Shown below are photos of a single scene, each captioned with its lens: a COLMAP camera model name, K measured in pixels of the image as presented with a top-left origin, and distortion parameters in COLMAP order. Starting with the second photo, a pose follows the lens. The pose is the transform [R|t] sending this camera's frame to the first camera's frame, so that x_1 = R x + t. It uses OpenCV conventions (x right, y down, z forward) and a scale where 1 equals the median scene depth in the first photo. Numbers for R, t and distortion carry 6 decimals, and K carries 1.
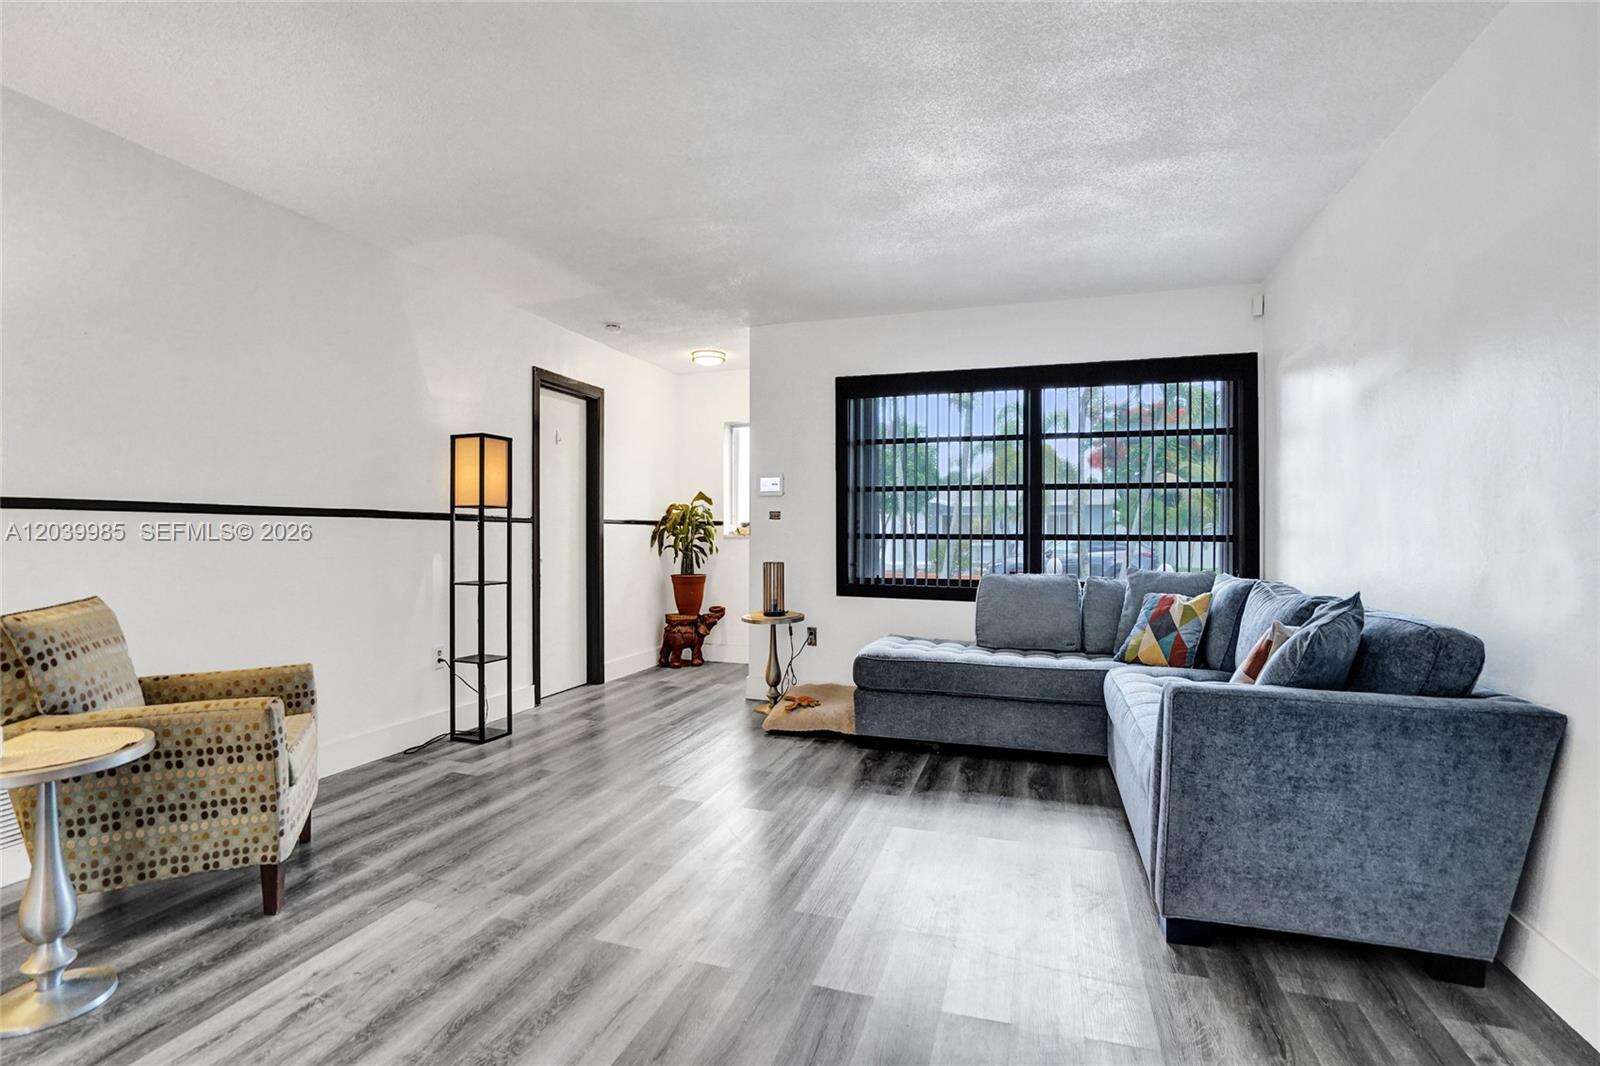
lens RADIAL K [[768.5, 0, 800.0], [0, 768.5, 533.0], [0, 0, 1]] dist [-0.000005, 0.000114]
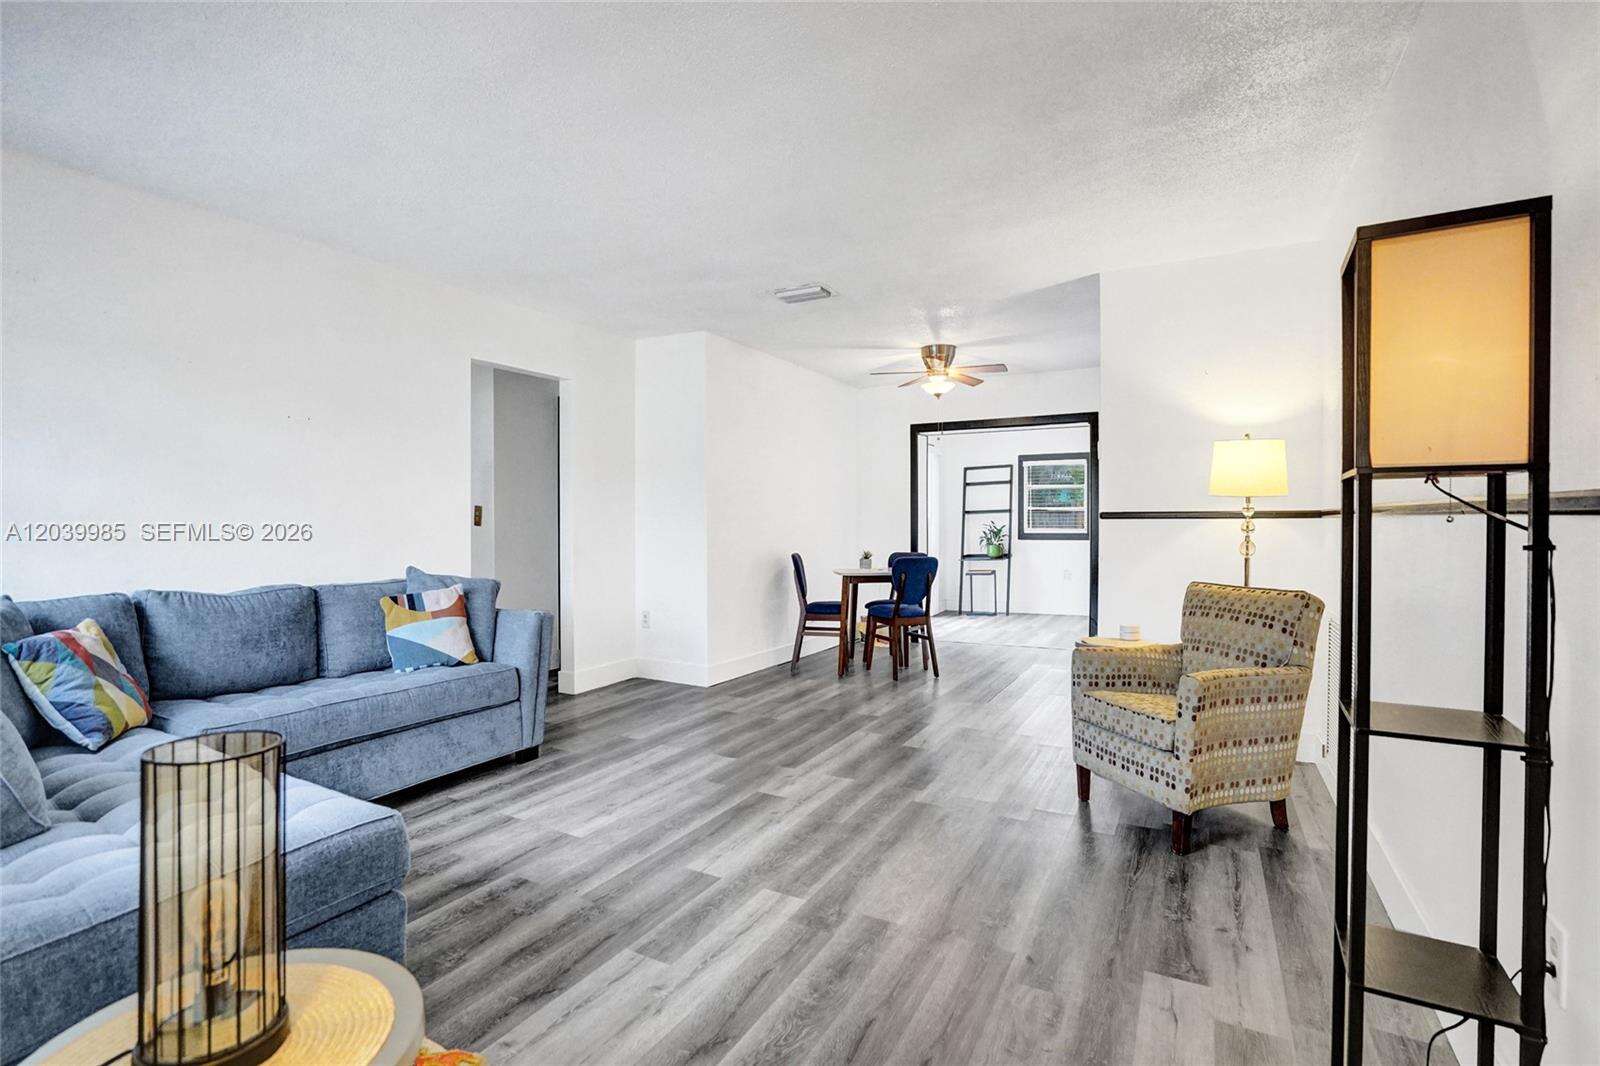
lens RADIAL K [[768.5, 0, 800.0], [0, 768.5, 533.0], [0, 0, 1]] dist [-0.000005, 0.000114]
pose [[-0.984325, -0.002043, 0.176352, -0.293173], [-0.001029, 0.999982, 0.005841, -0.009692], [-0.176361, 0.005568, -0.984310, 1.750536]]
